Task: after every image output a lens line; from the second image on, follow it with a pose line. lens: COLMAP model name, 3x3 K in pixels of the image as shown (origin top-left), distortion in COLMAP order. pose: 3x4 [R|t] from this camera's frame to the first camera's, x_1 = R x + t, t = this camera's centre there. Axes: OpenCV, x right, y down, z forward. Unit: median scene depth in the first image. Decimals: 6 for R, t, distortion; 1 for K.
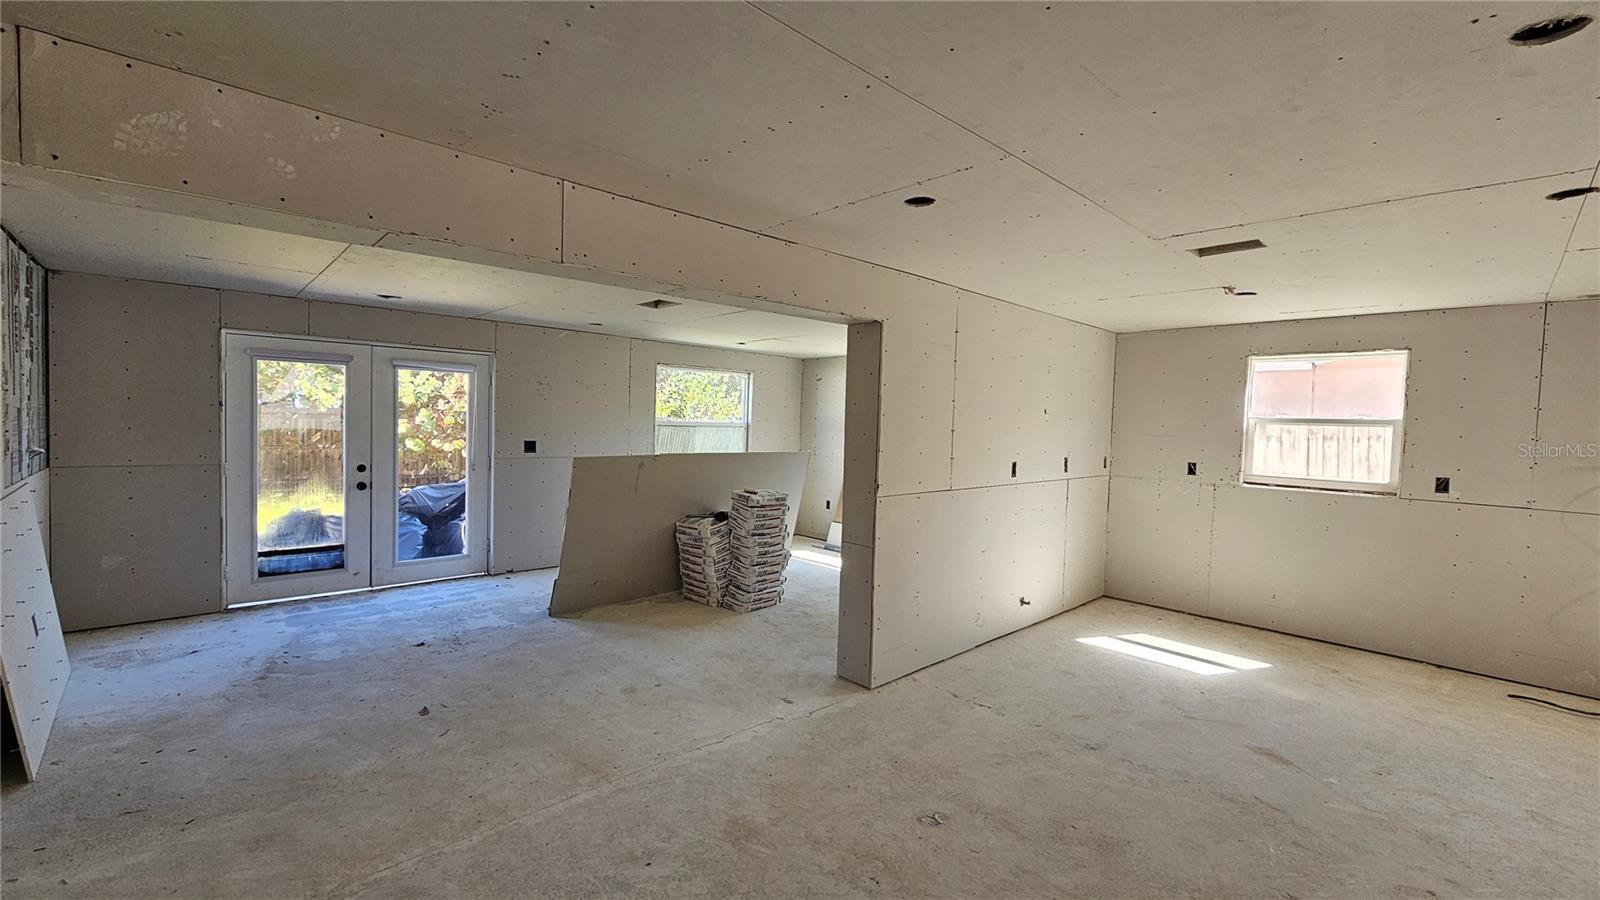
lens RADIAL K [[657.2, 0, 797.0], [0, 657.2, 448.0], [0, 0, 1]] dist [-0.002817, 0.001658]
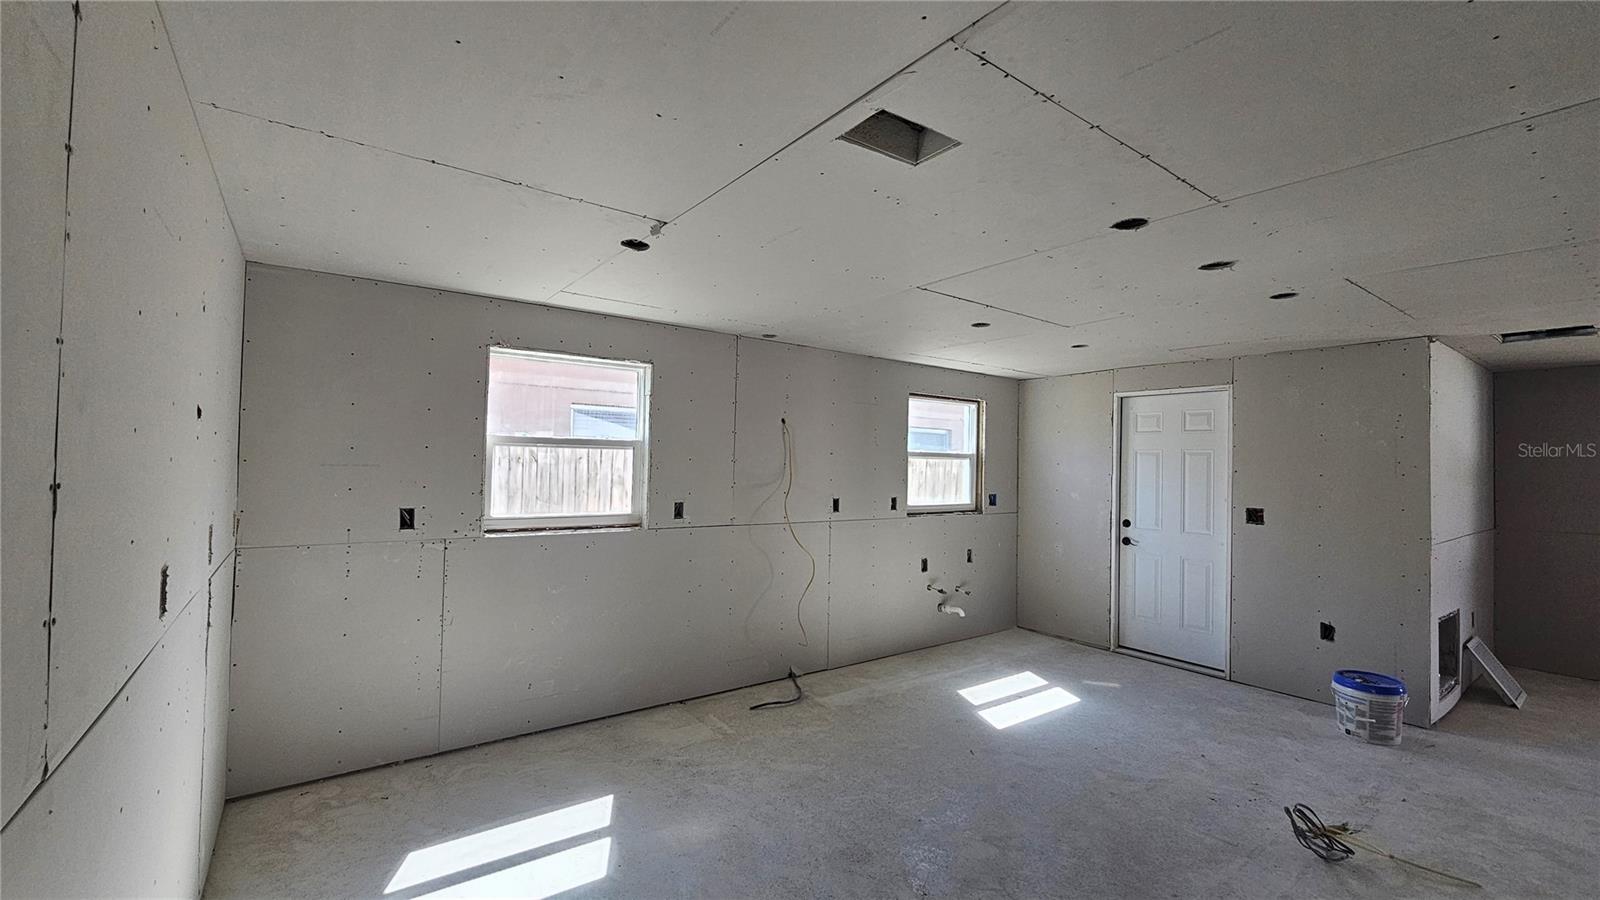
lens RADIAL K [[657.2, 0, 795.8], [0, 657.2, 448.0], [0, 0, 1]] dist [-0.002817, 0.001658]
pose [[0.121839, -0.006720, 0.992527, 0.056179], [0.025503, 0.999668, 0.003638, -0.031327], [-0.992222, 0.024870, 0.121970, 0.675399]]
